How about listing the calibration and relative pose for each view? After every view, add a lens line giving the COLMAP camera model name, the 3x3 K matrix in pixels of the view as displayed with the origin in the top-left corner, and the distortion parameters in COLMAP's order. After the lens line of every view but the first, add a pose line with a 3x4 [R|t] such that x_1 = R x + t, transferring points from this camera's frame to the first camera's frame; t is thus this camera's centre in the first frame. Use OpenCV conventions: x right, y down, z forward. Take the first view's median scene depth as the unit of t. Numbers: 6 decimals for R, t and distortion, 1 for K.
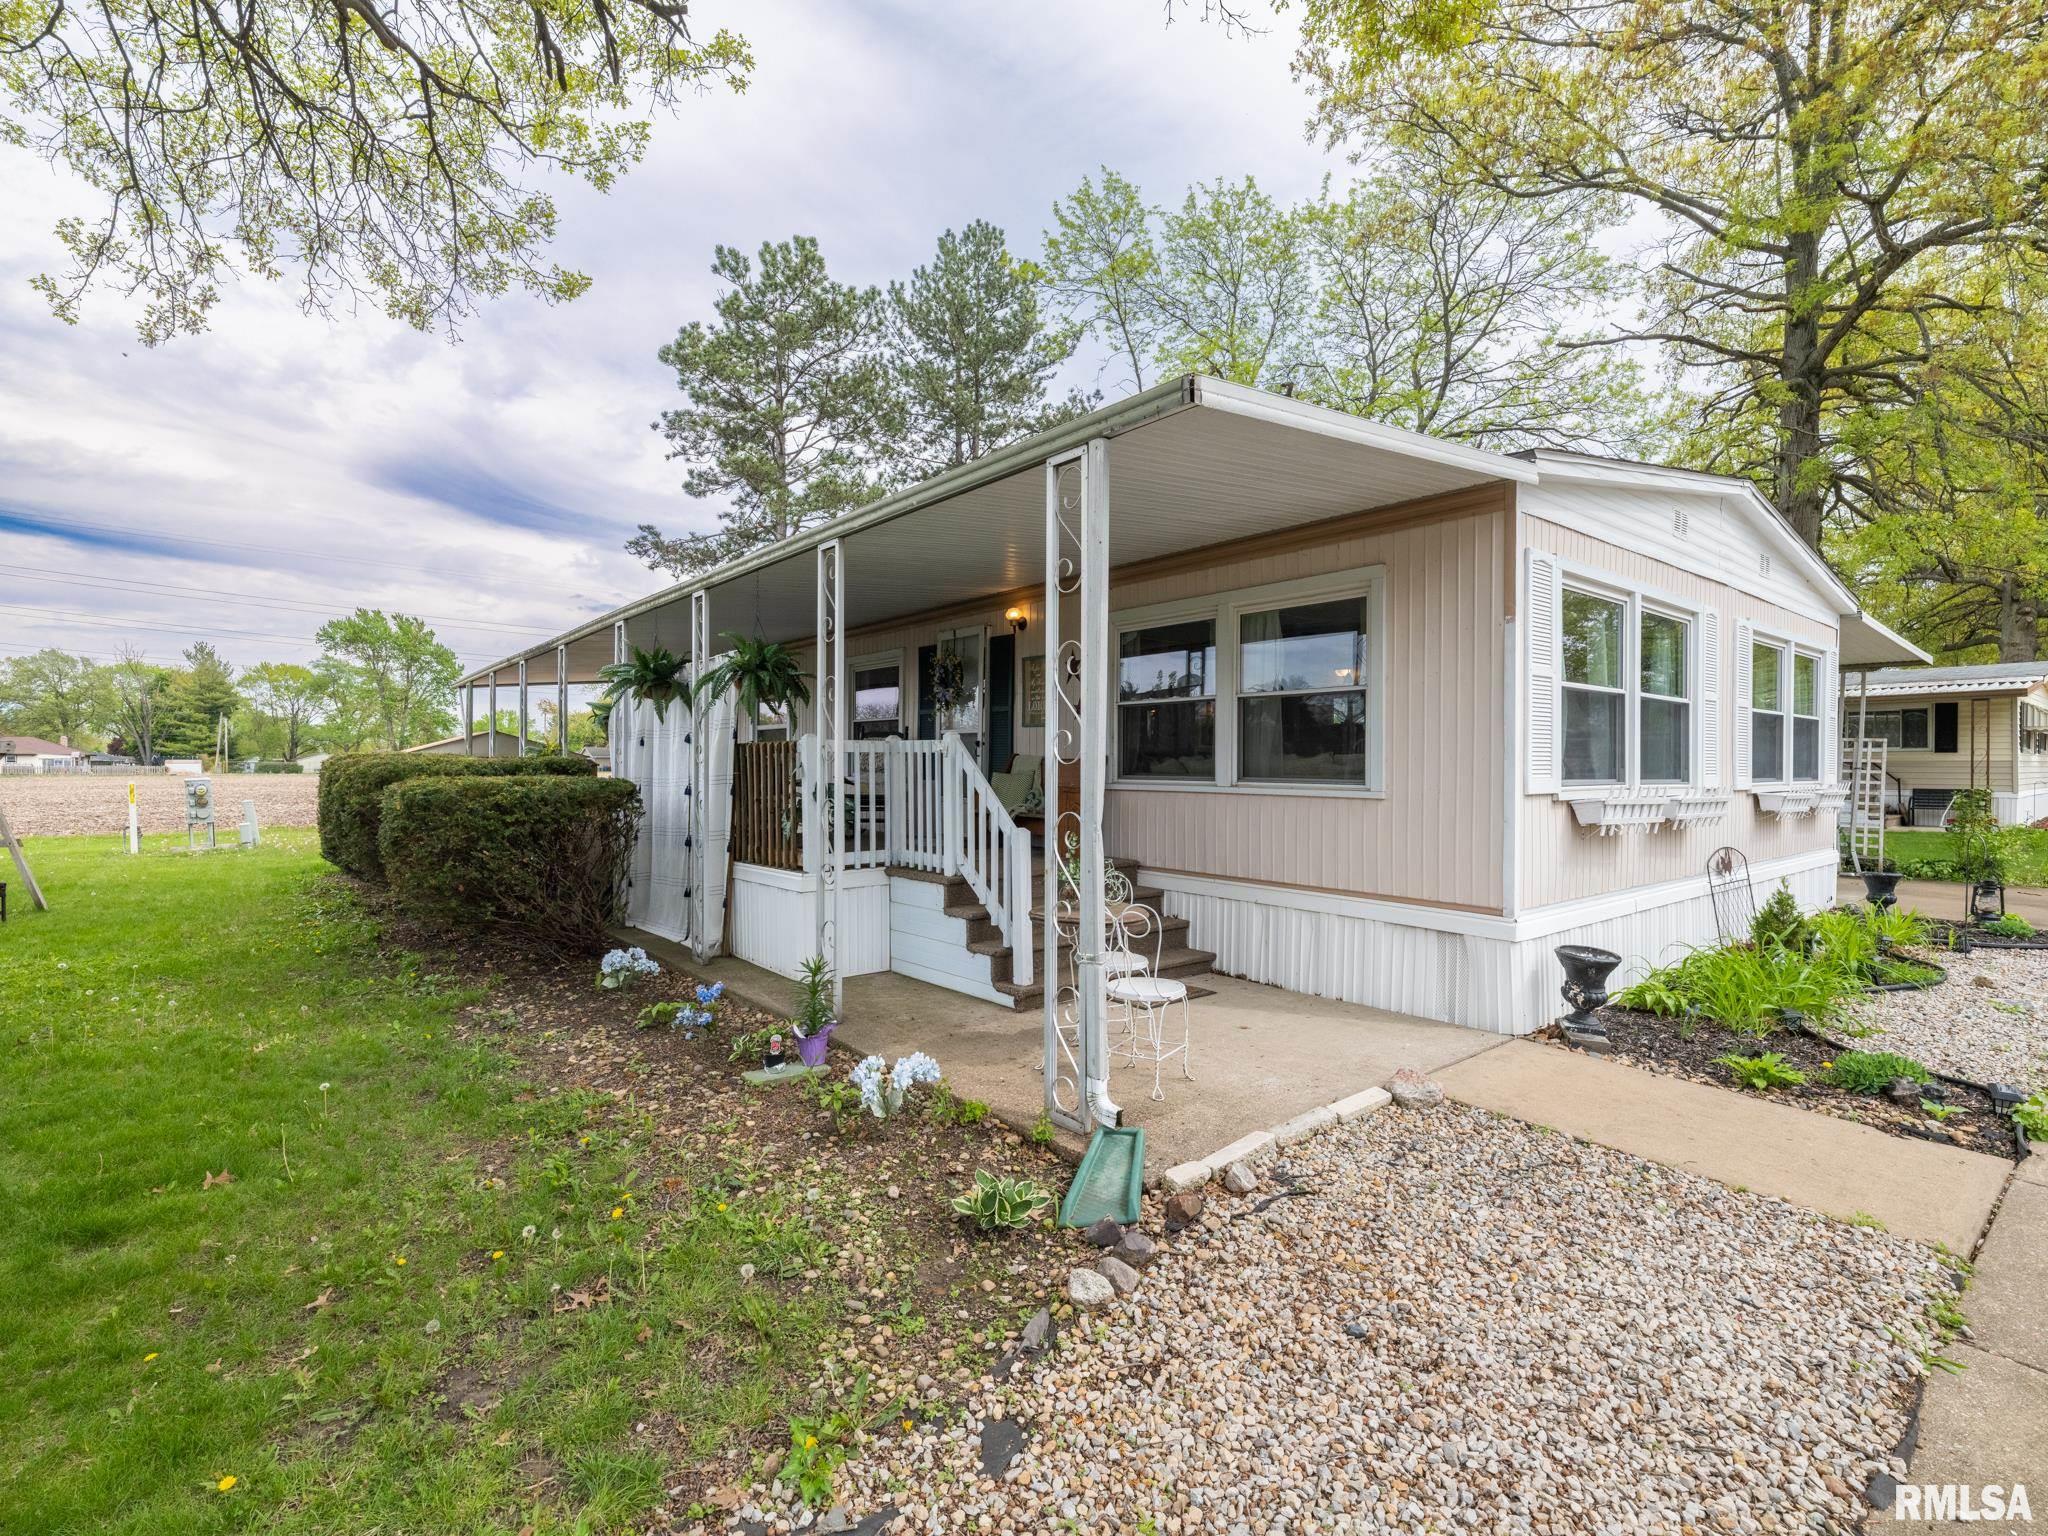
lens RADIAL K [[944.0, 0, 1003.1], [0, 944.0, 759.9], [0, 0, 1]] dist [-0.004309, 0.001584]
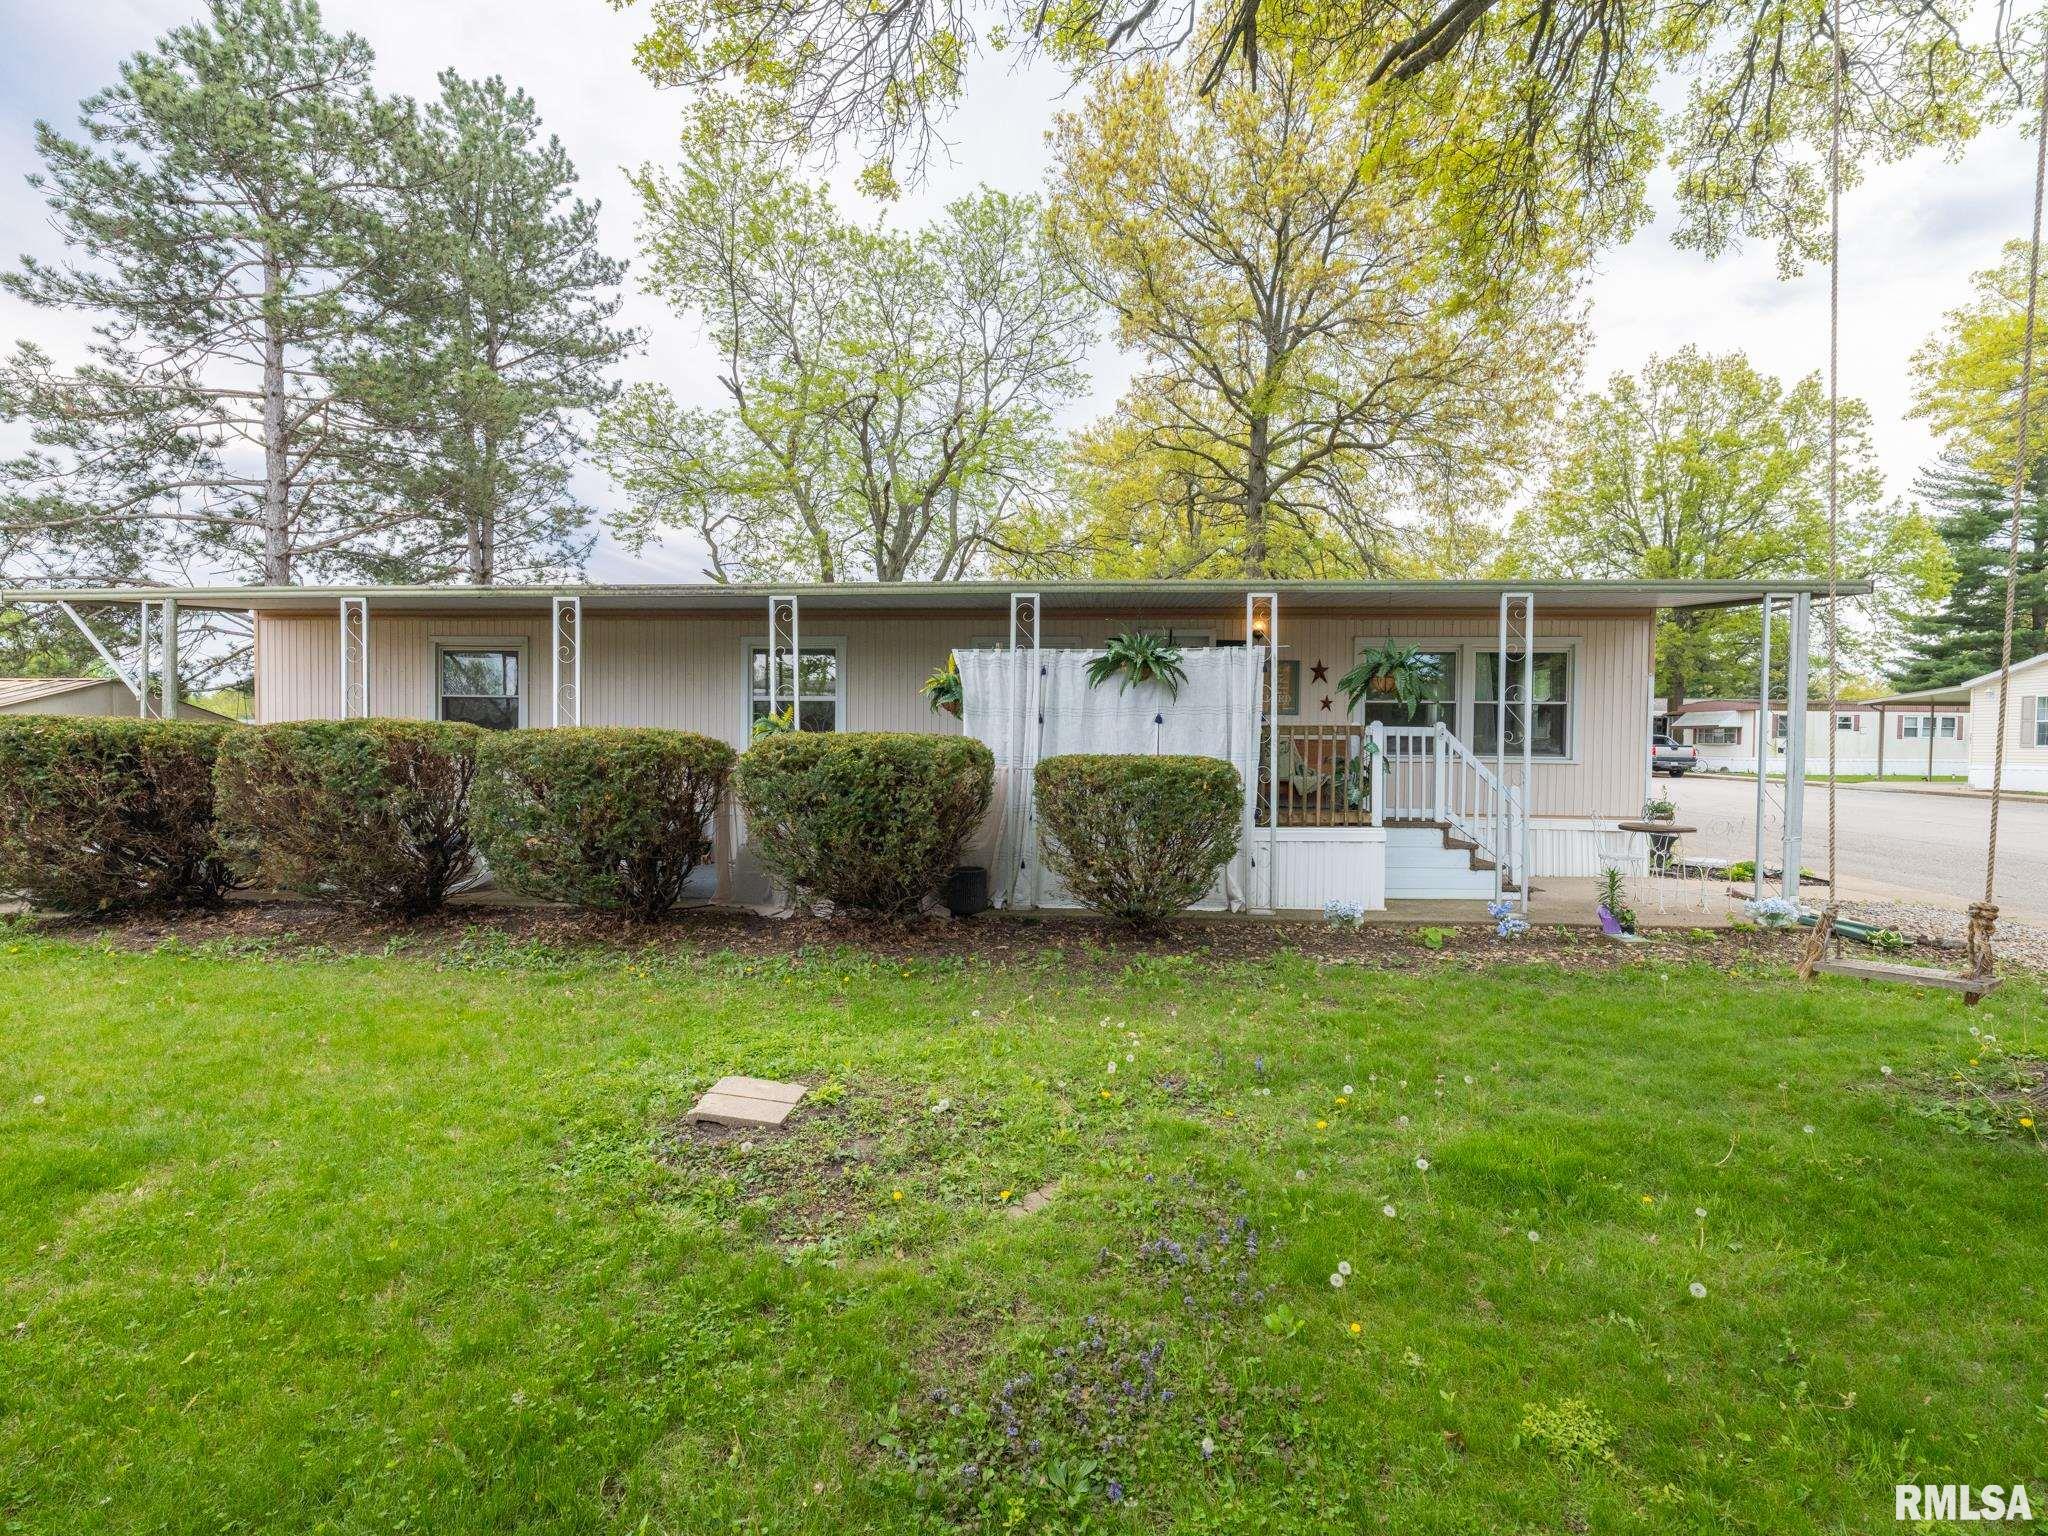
lens RADIAL K [[944.0, 0, 1019.1], [0, 944.0, 773.0], [0, 0, 1]] dist [-0.004309, 0.001584]
pose [[0.700660, -0.018233, 0.713263, -0.355646], [-0.010137, 0.999318, 0.035503, 0.000611], [-0.713423, -0.032106, 0.699997, 0.105930]]
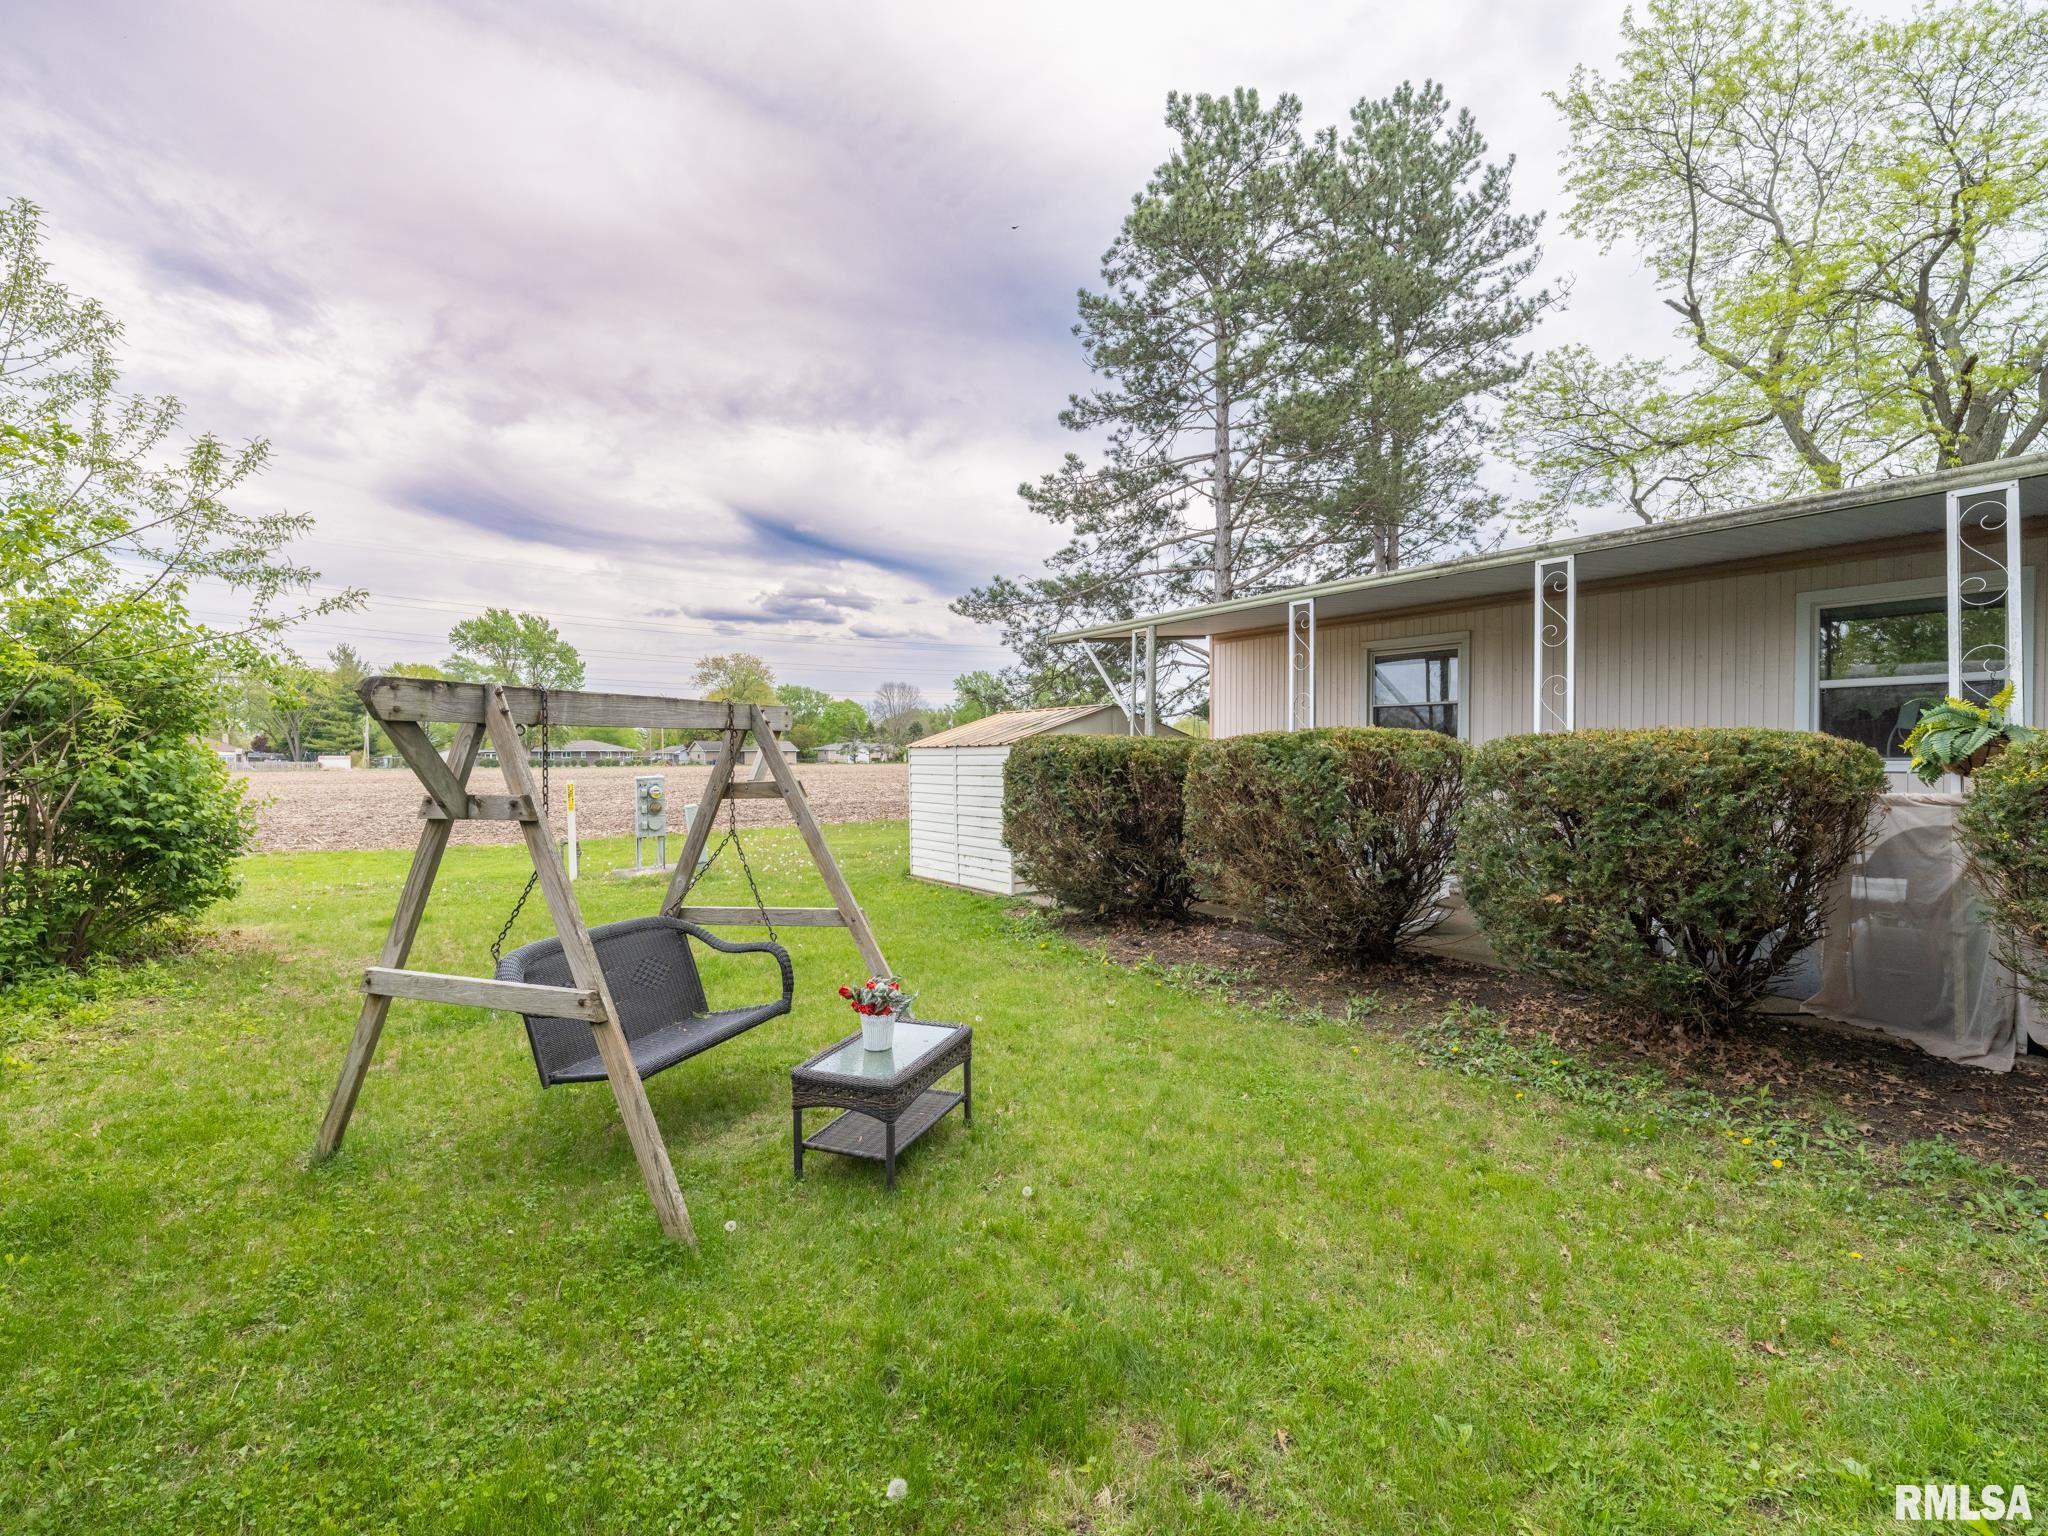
lens RADIAL K [[944.0, 0, 1017.4], [0, 944.0, 749.4], [0, 0, 1]] dist [-0.004309, 0.001584]
pose [[0.996951, -0.005783, -0.077821, -0.350275], [0.005553, 0.999980, -0.003174, 0.002127], [0.077838, 0.002733, 0.996962, 0.197934]]
